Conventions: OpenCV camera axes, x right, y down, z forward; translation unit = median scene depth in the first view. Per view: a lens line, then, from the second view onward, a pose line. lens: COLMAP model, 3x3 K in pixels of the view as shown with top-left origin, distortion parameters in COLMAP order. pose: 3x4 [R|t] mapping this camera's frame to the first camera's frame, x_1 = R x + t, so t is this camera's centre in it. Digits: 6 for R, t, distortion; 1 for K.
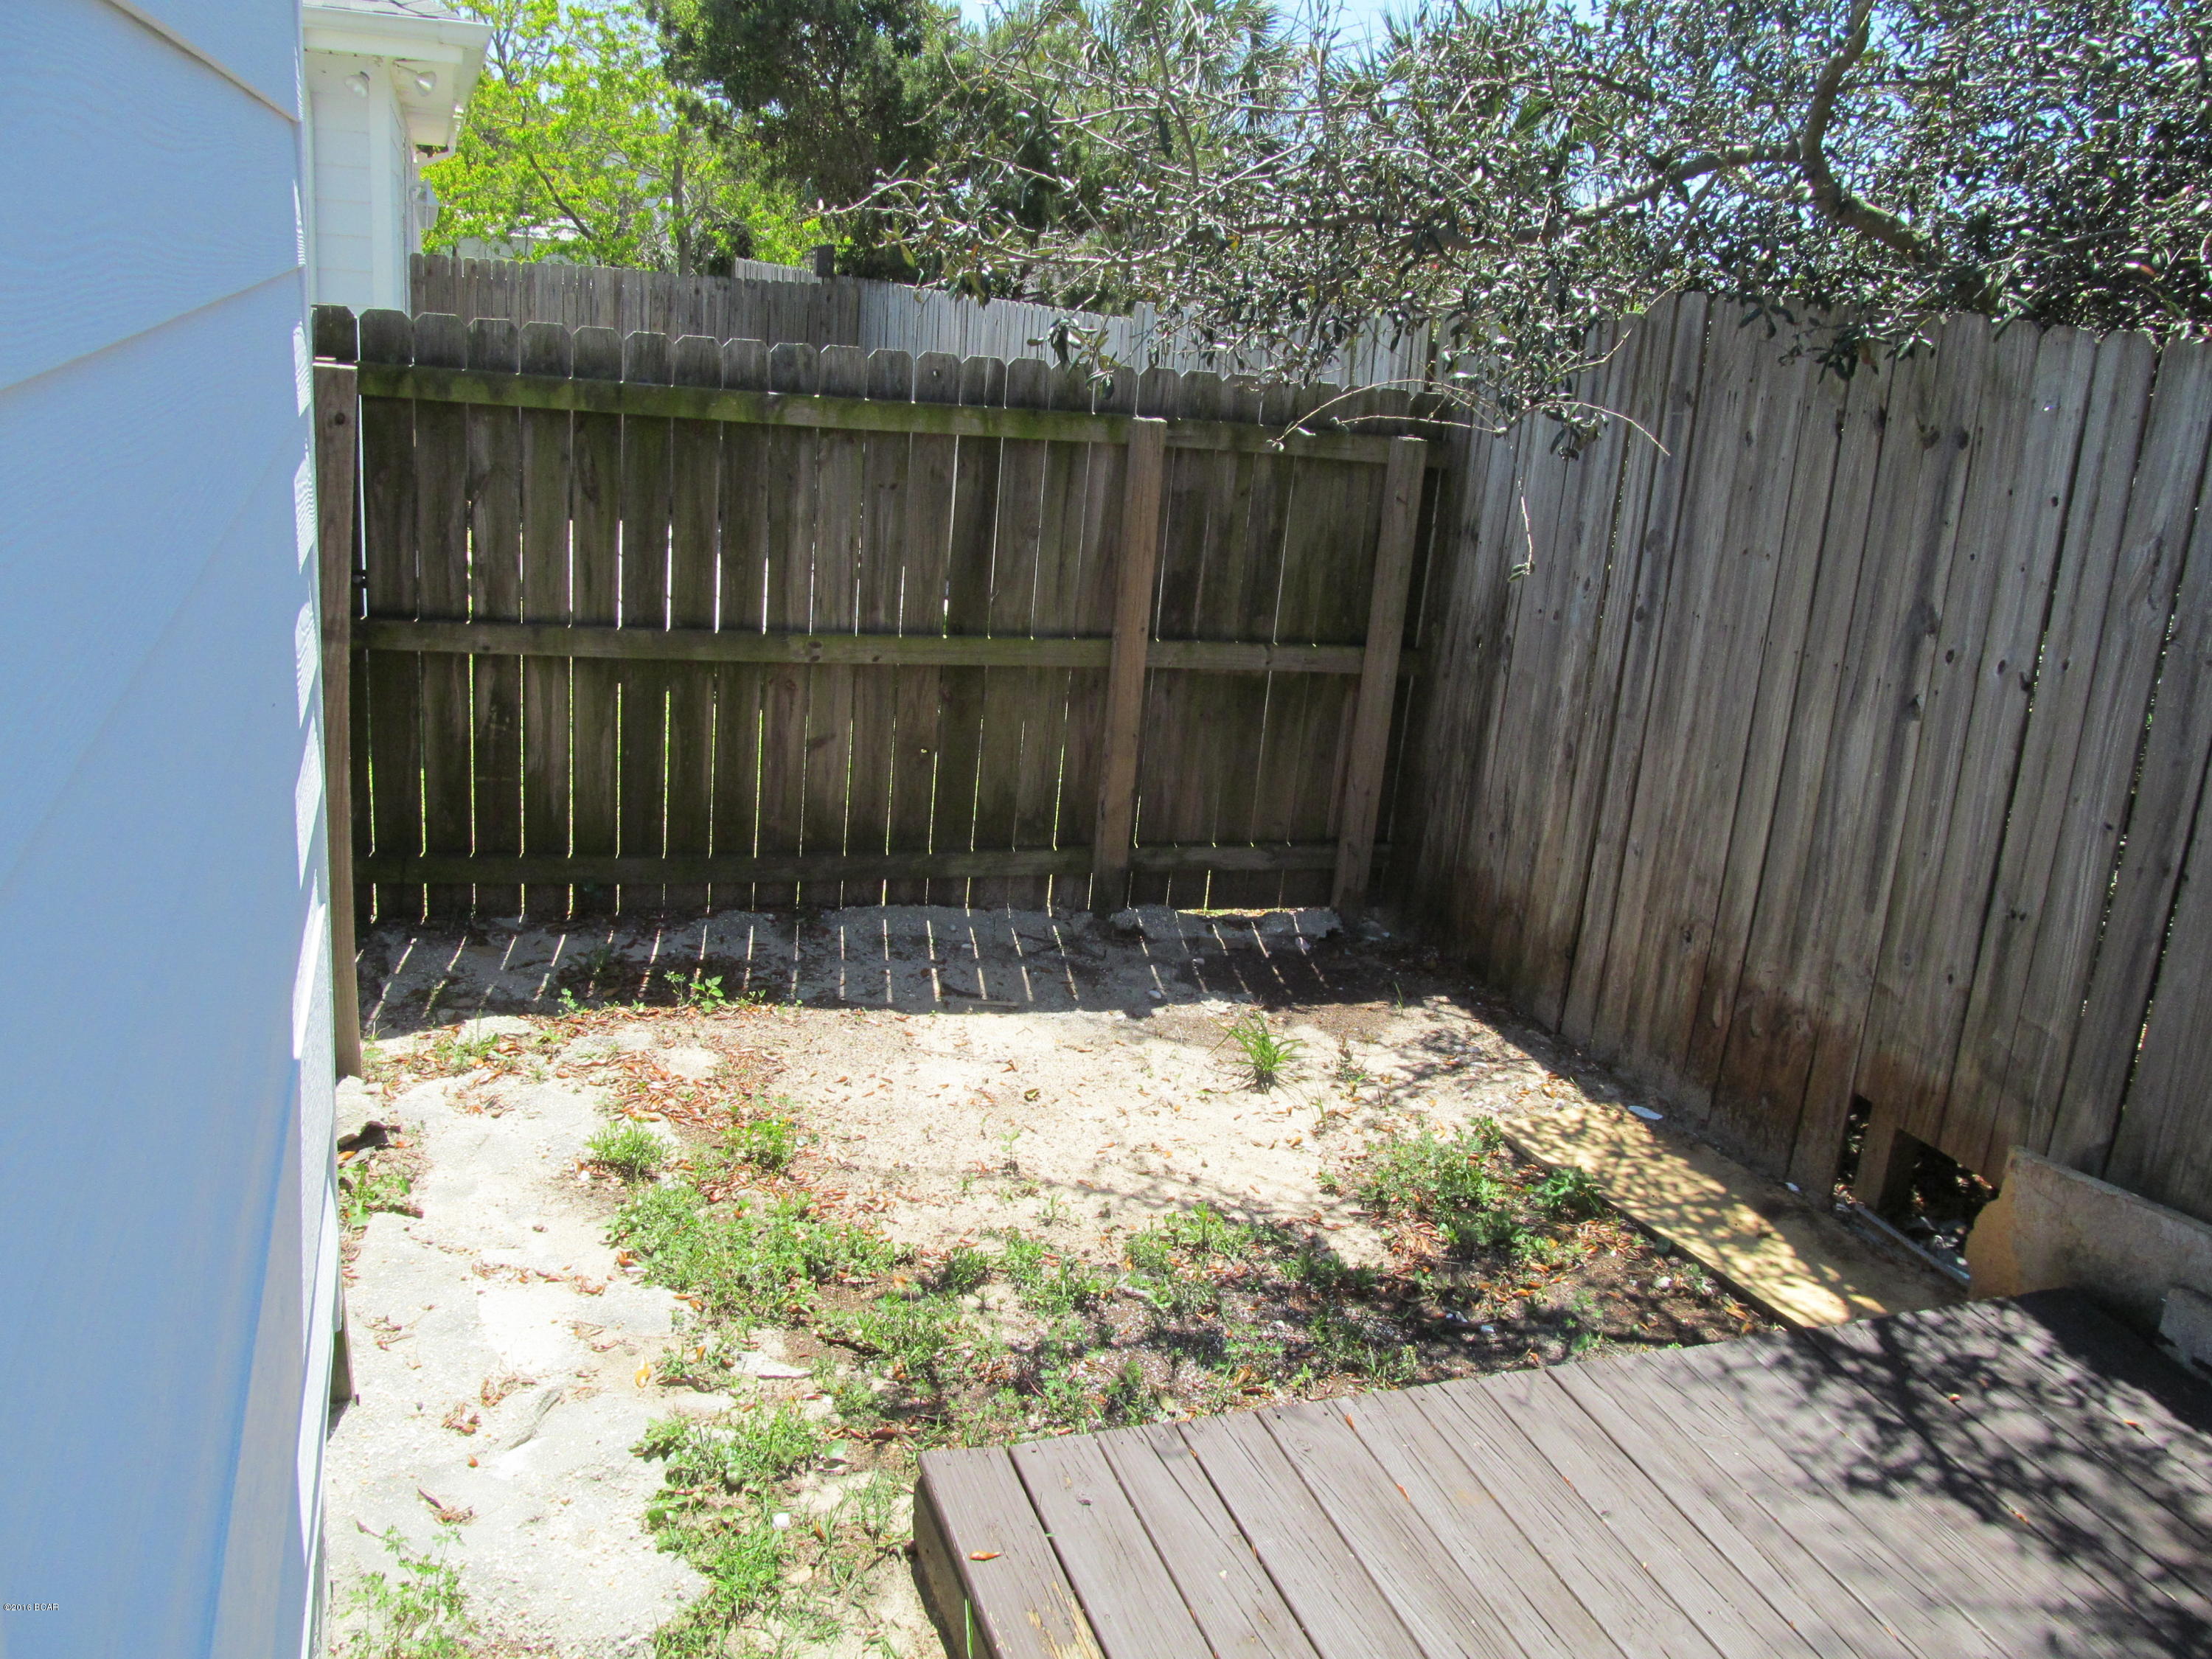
lens RADIAL K [[1856.1, 0, 1106.0], [0, 1856.1, 829.5], [0, 0, 1]] dist [-0.066063, 0.029738]
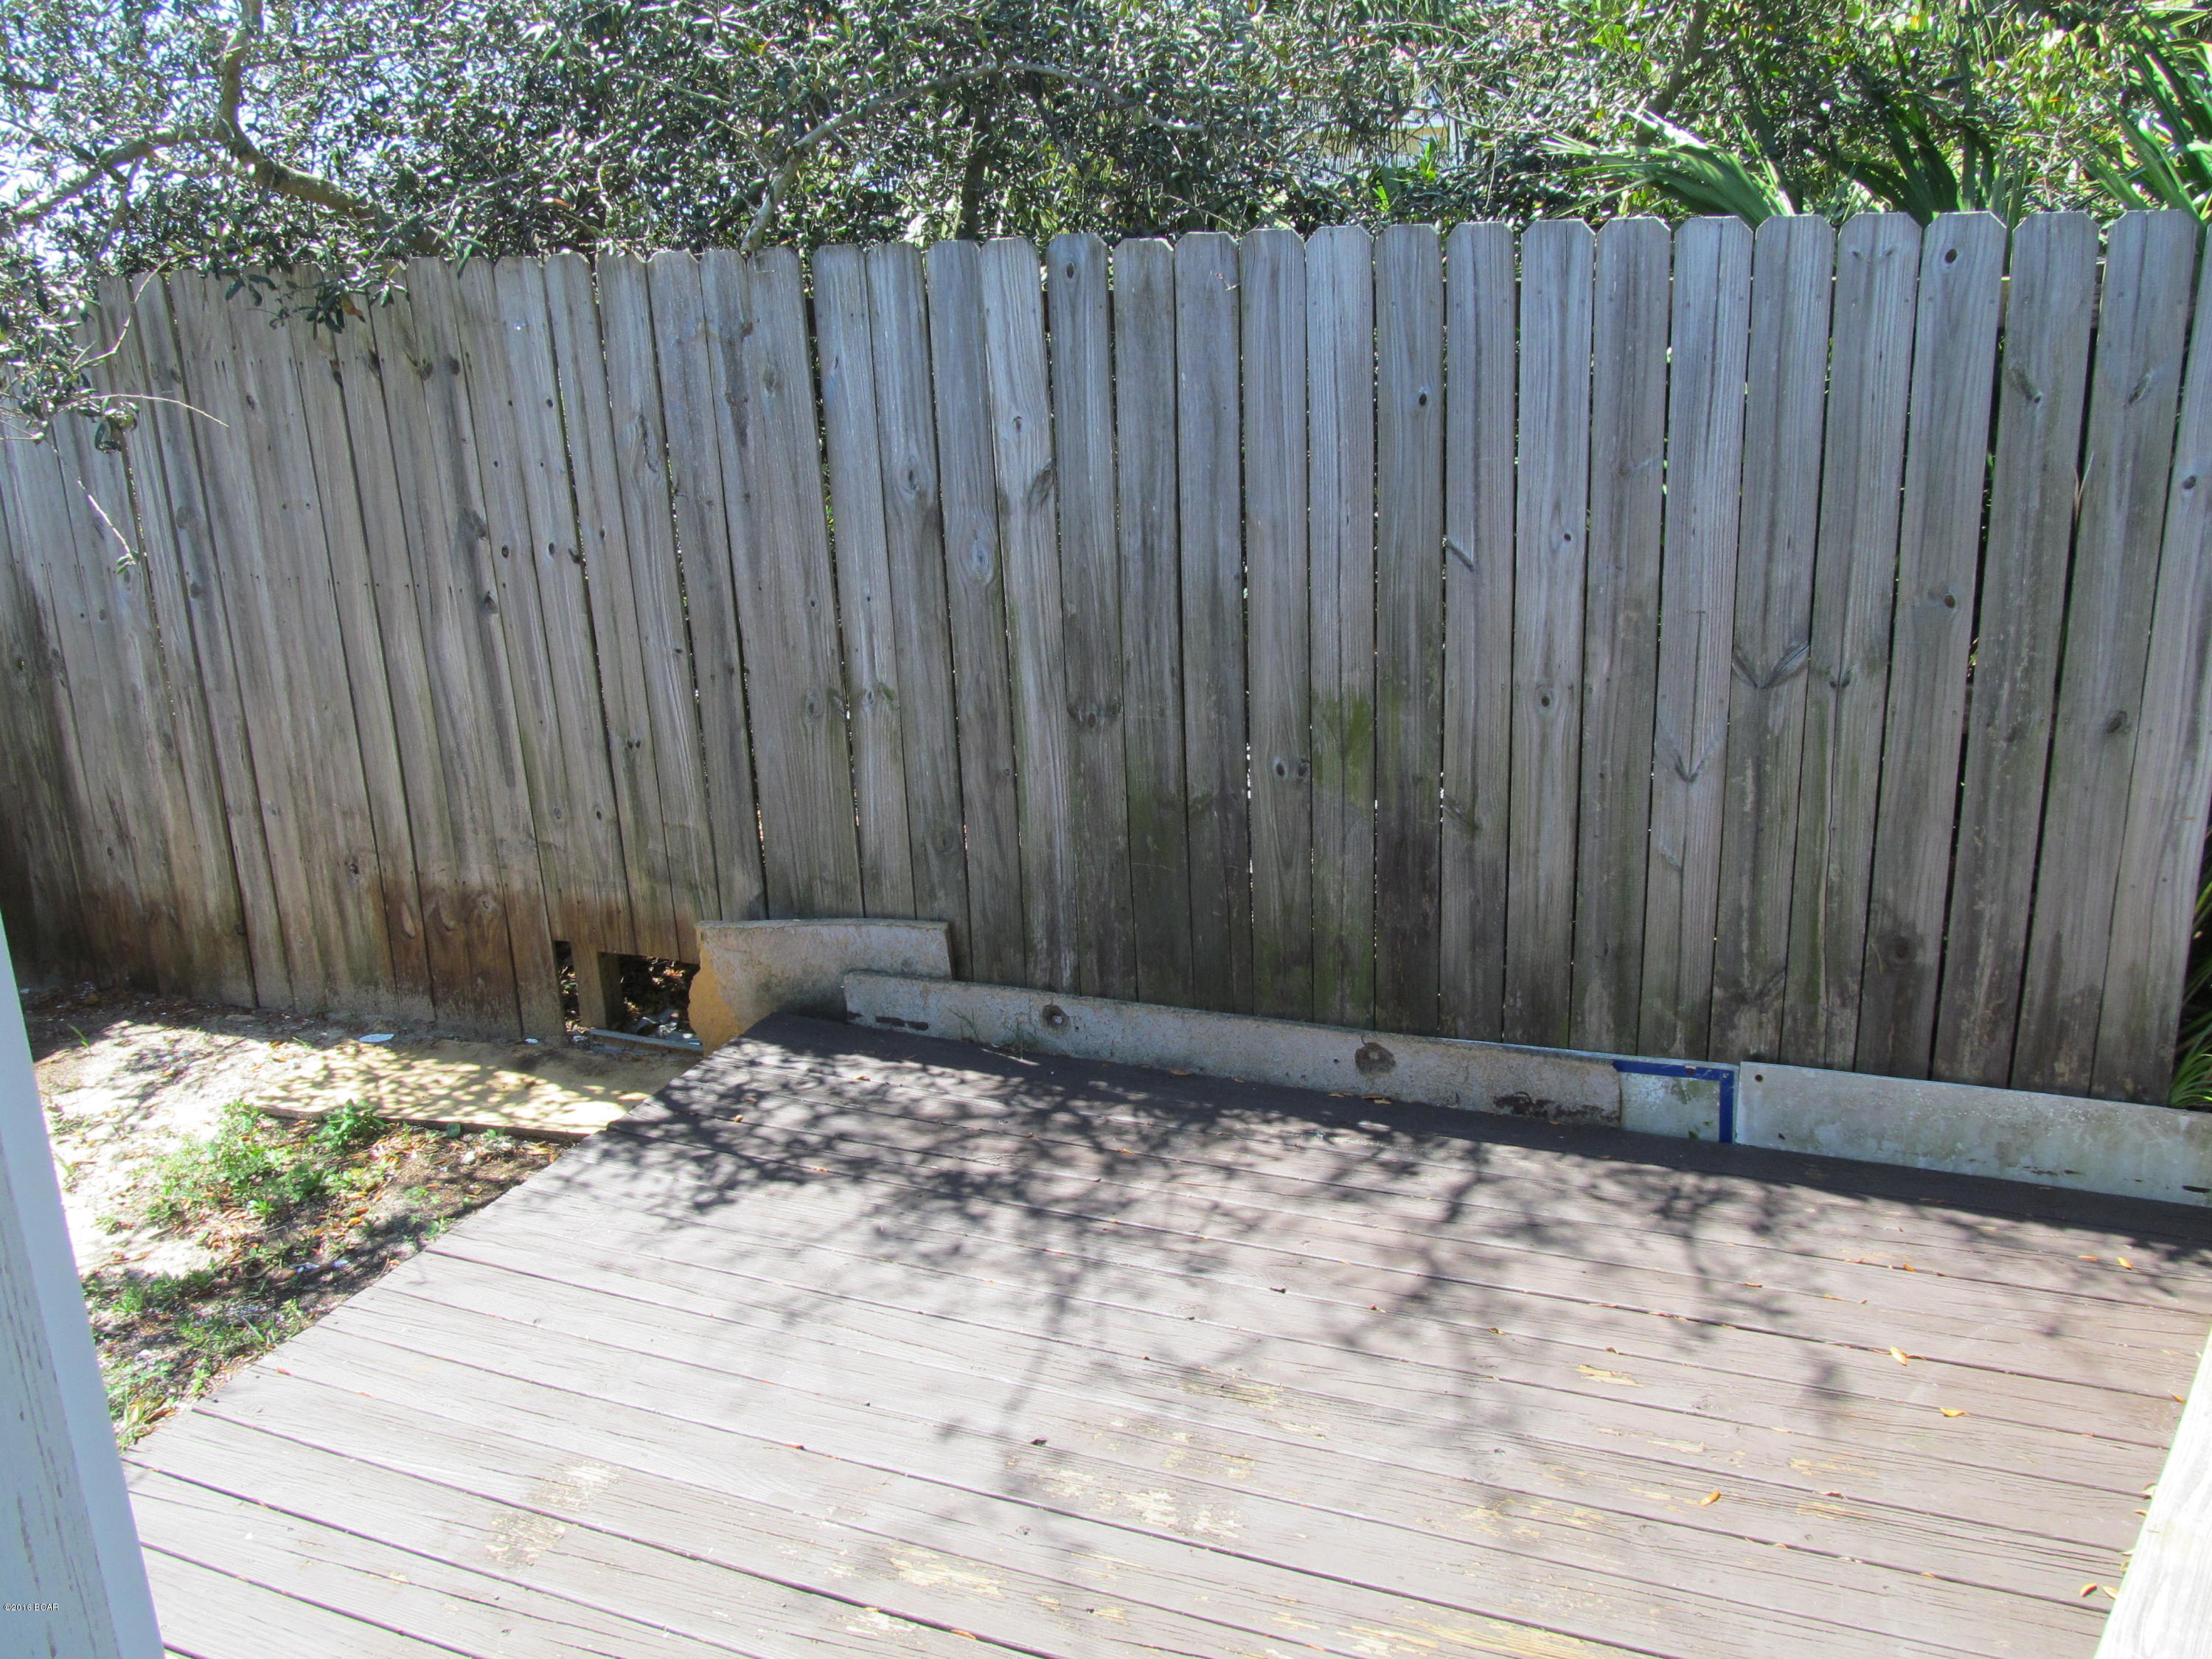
lens RADIAL K [[1856.1, 0, 1106.0], [0, 1856.1, 829.5], [0, 0, 1]] dist [-0.066063, 0.029738]
pose [[0.674407, -0.319619, 0.665596, -0.109784], [0.300260, 0.942268, 0.148242, 0.011890], [-0.674551, 0.099877, 0.731441, -0.084730]]
